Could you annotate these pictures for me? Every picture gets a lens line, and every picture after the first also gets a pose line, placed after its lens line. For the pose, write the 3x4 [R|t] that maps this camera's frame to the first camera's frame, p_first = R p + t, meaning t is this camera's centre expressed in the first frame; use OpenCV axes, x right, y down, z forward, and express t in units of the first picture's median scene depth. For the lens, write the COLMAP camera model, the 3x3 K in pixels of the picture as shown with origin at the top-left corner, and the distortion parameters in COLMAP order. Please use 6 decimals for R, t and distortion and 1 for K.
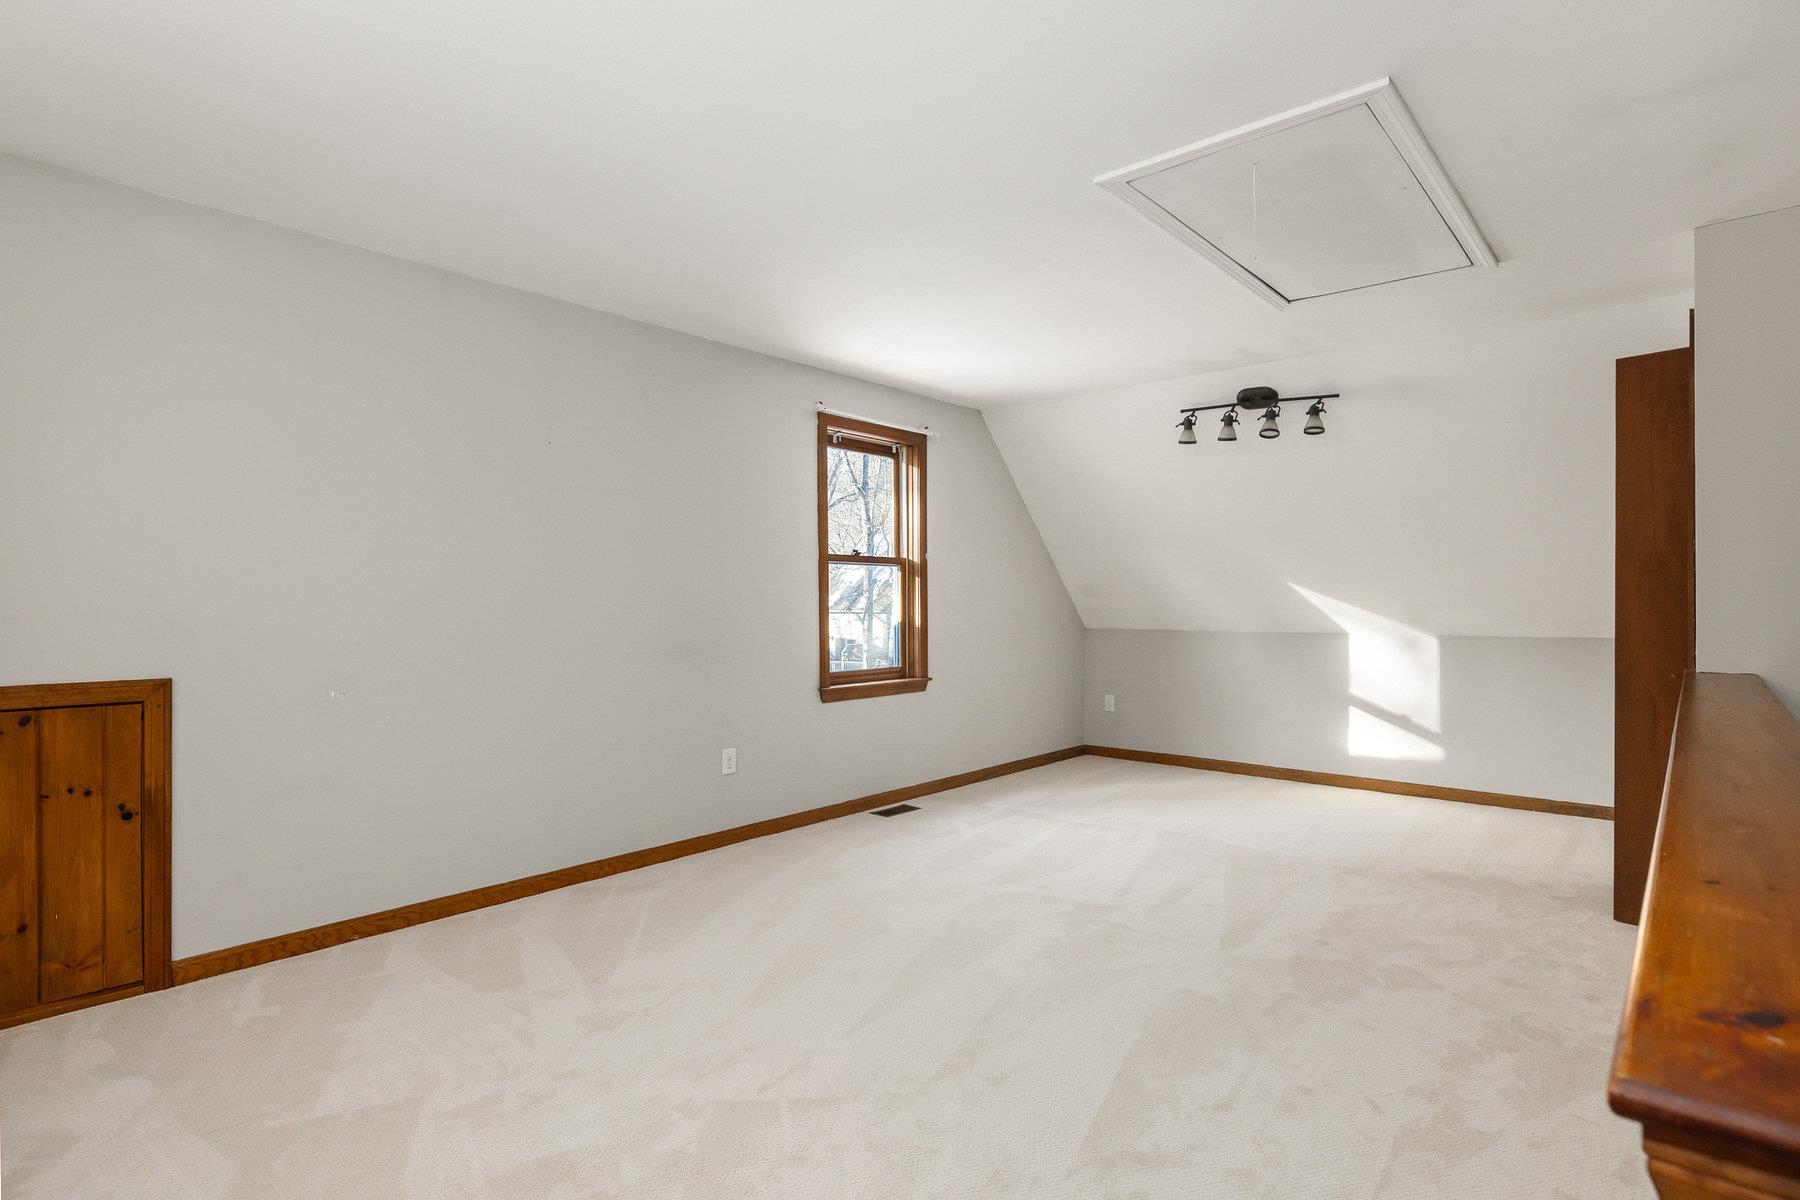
lens RADIAL K [[916.4, 0, 897.2], [0, 916.4, 629.1], [0, 0, 1]] dist [-0.052115, -0.000423]
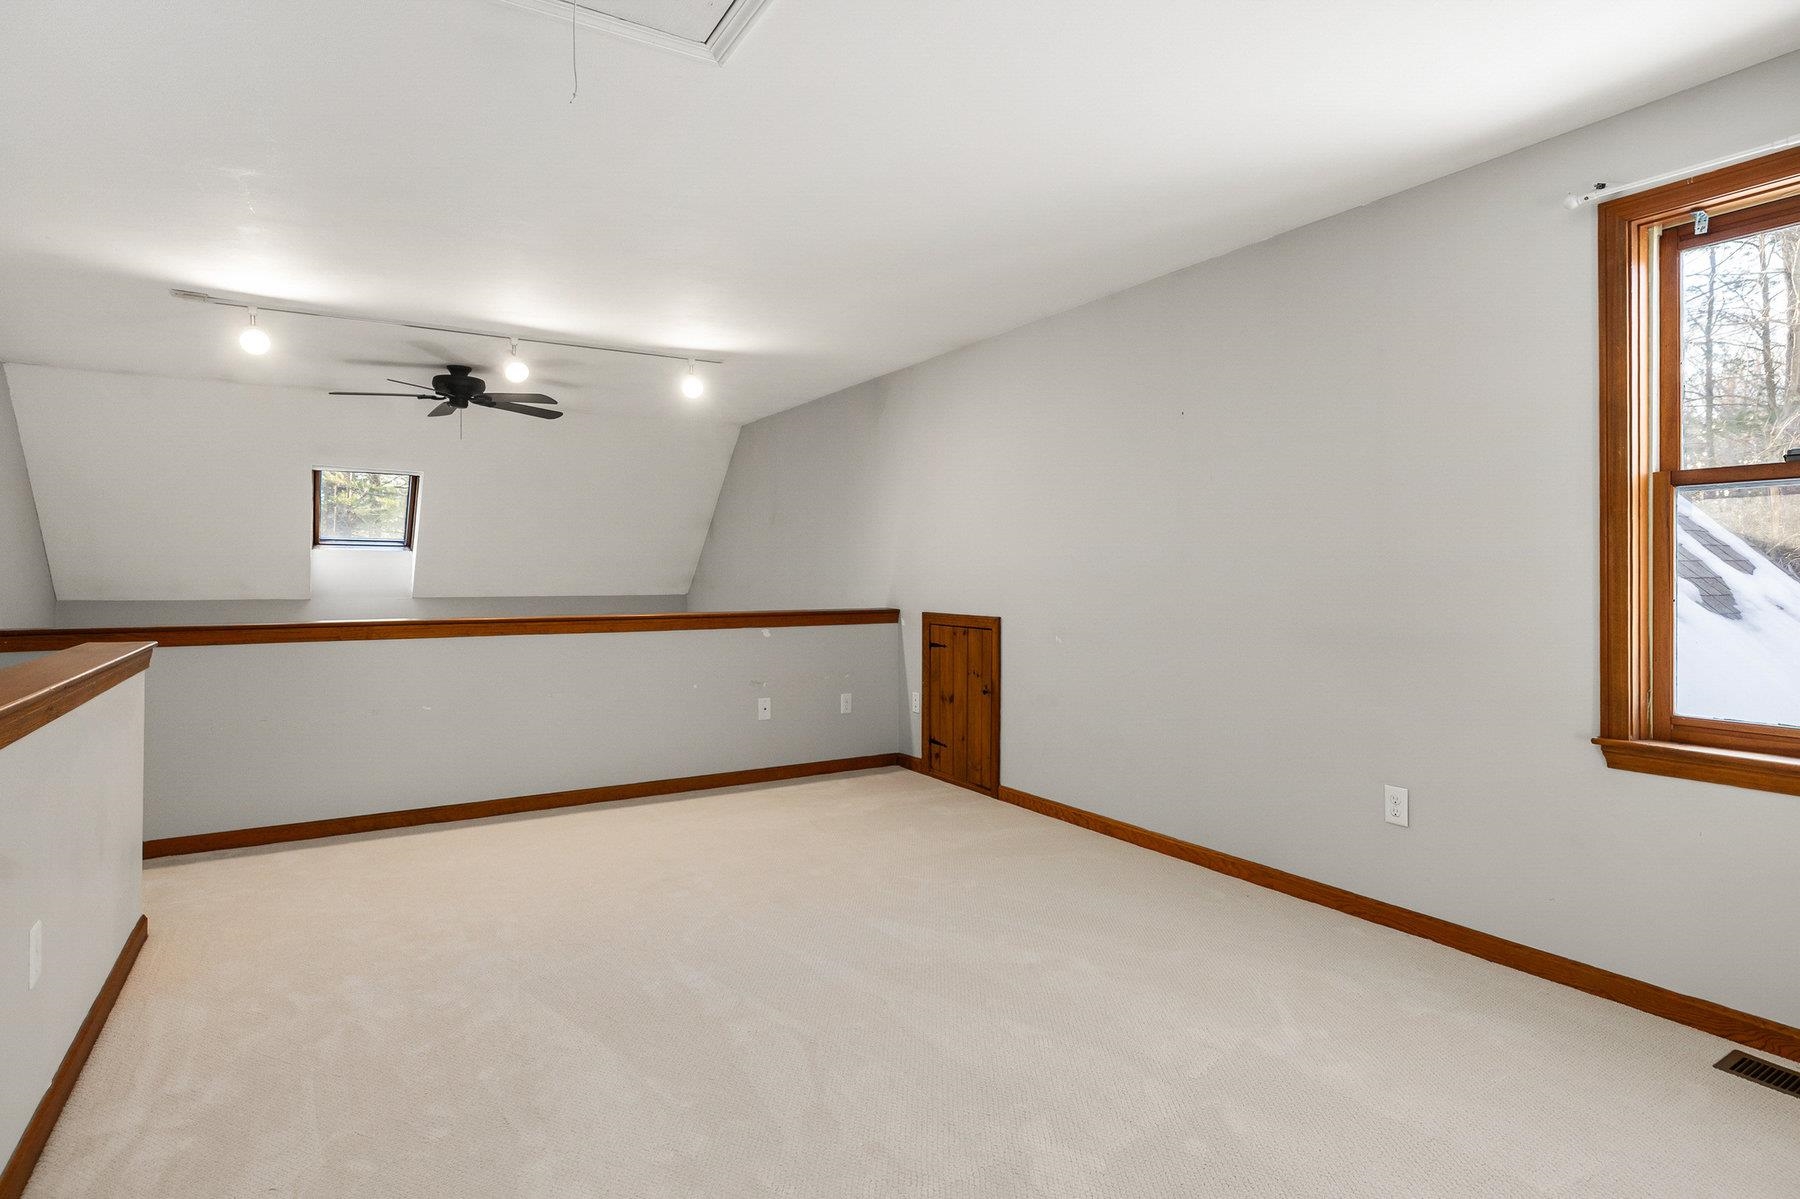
lens RADIAL K [[958.3, 0, 946.7], [0, 958.3, 570.1], [0, 0, 1]] dist [0.004880, 0.000626]
pose [[-0.288676, 0.003007, -0.957422, 0.953738], [-0.023014, 0.999684, 0.010079, -0.048248], [0.957150, 0.024944, -0.288516, 1.406517]]
